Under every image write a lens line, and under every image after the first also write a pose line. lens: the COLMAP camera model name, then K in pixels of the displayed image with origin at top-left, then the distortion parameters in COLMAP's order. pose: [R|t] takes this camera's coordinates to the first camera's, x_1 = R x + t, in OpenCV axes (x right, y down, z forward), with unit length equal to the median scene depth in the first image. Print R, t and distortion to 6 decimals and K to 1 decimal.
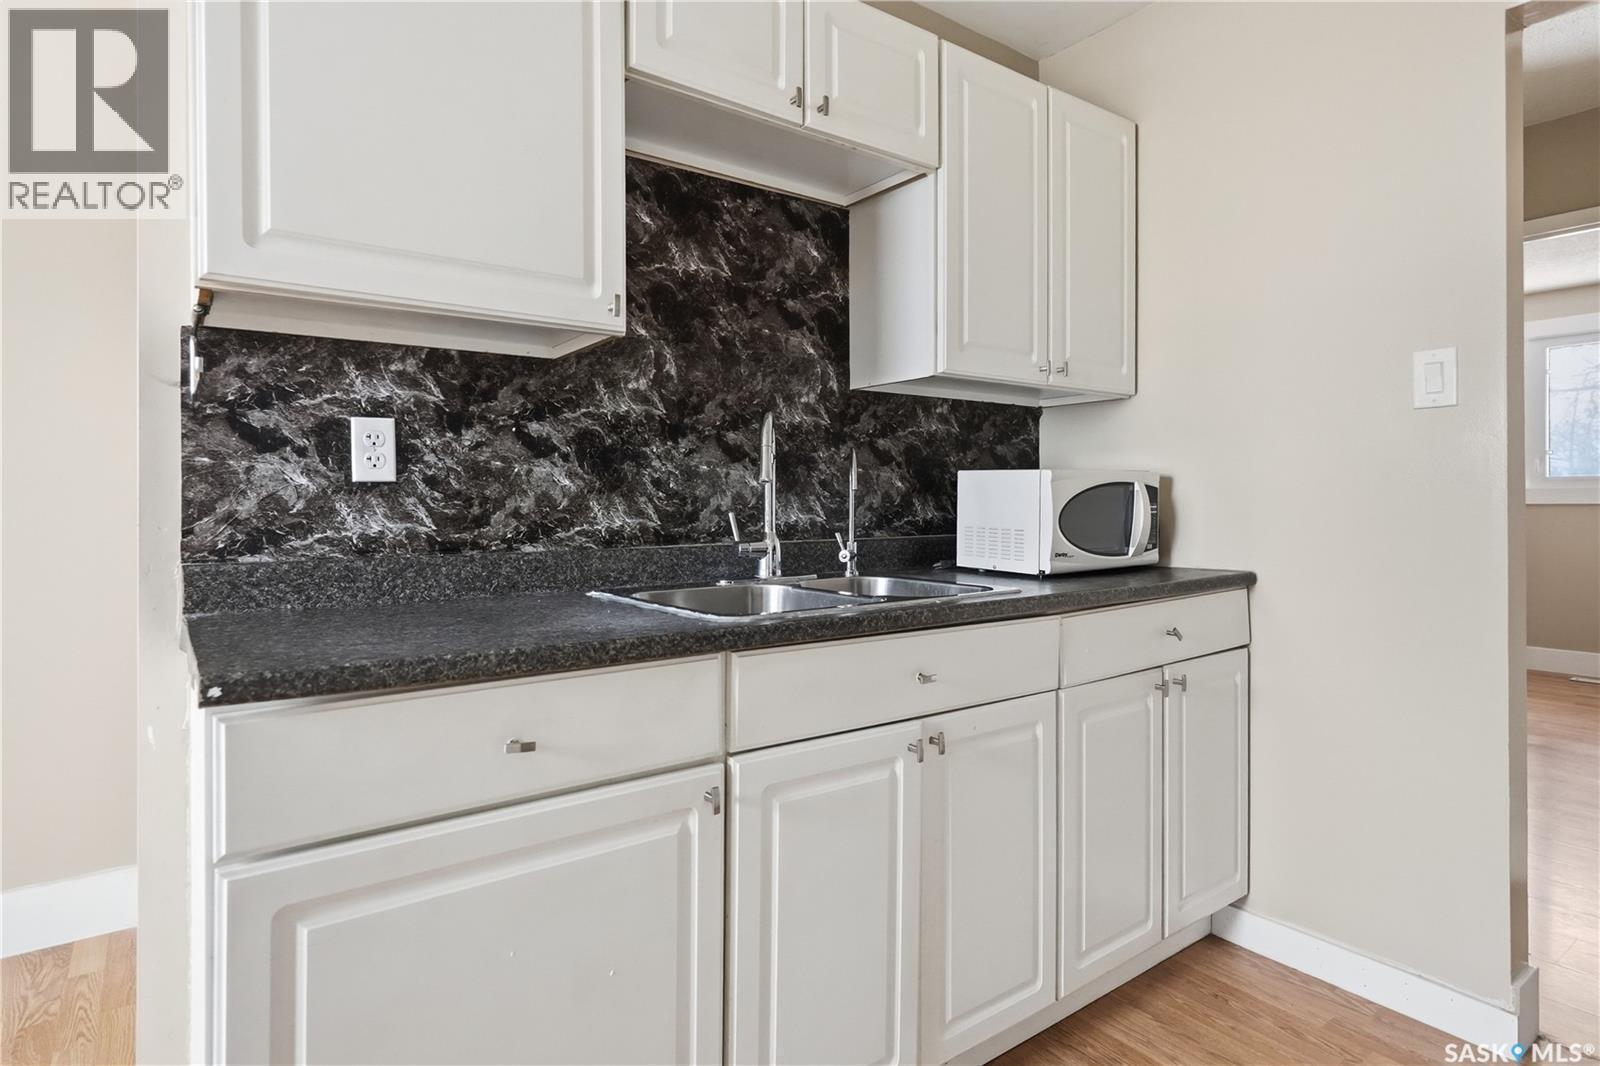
lens RADIAL K [[835.8, 0, 757.3], [0, 835.8, 551.7], [0, 0, 1]] dist [-0.021485, -0.000121]
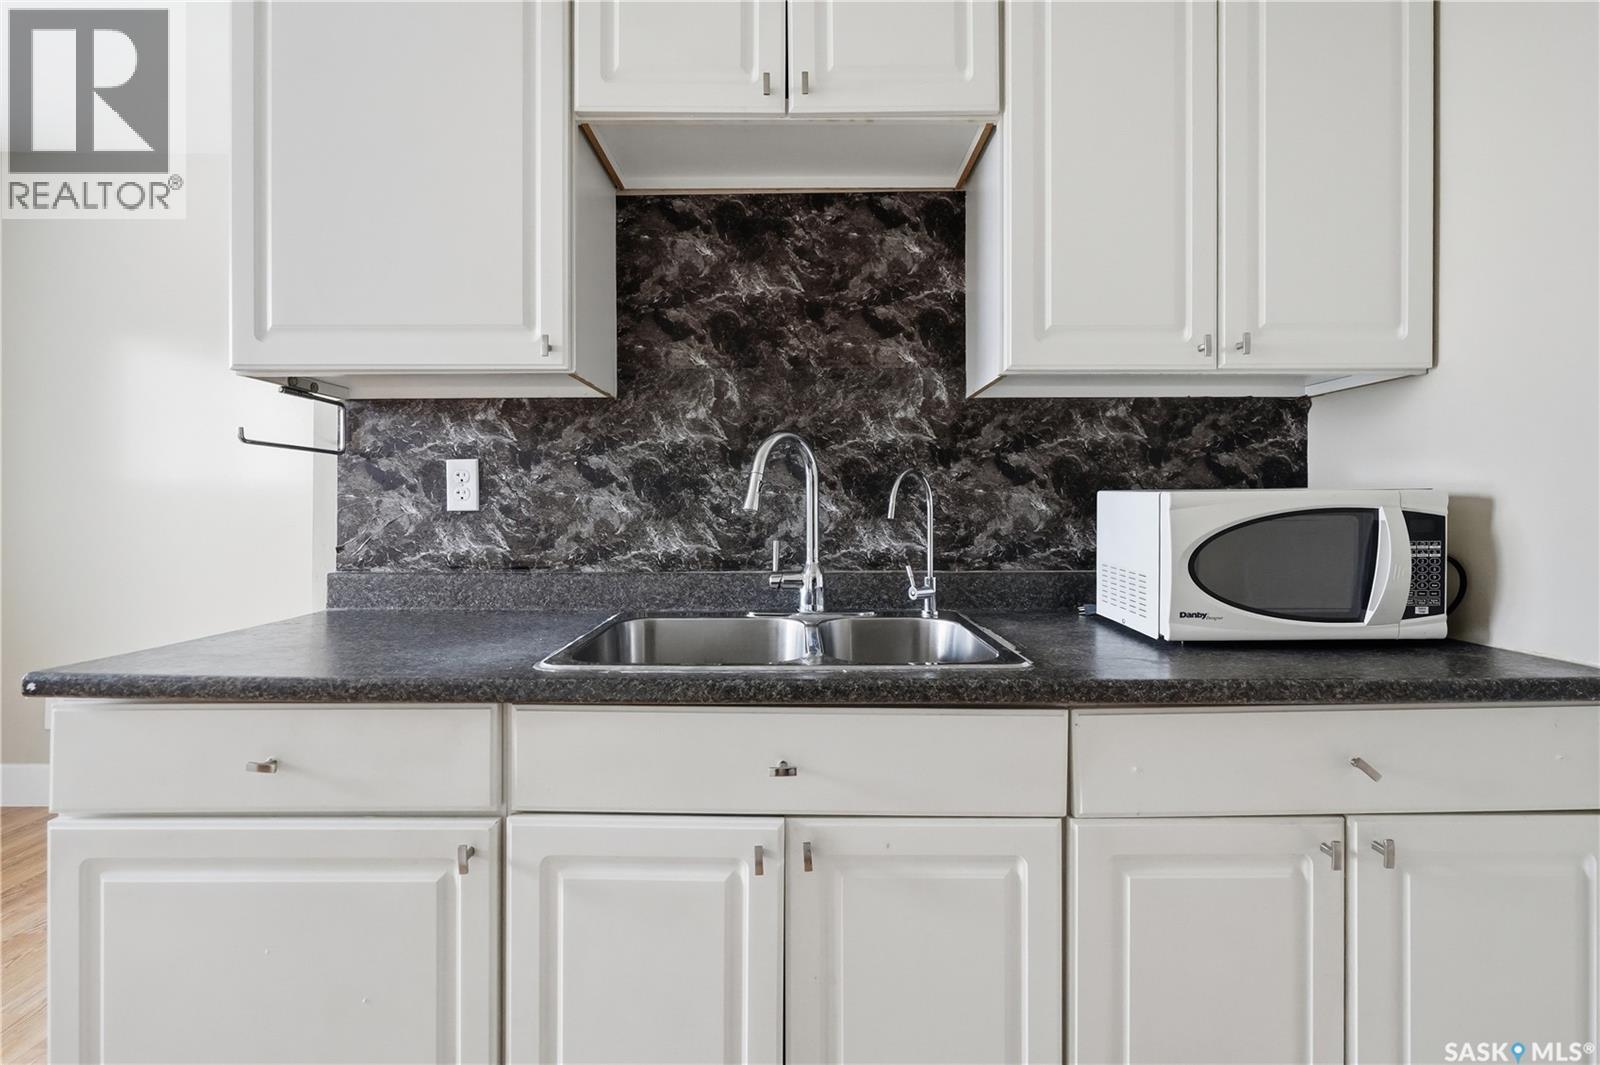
lens RADIAL K [[728.6, 0, 930.1], [0, 728.6, 561.5], [0, 0, 1]] dist [-0.014953, -0.000146]
pose [[0.822625, 0.030750, -0.567752, 0.630689], [-0.035350, 0.999371, 0.002907, -0.031886], [0.567484, 0.017679, 0.823195, 0.442079]]
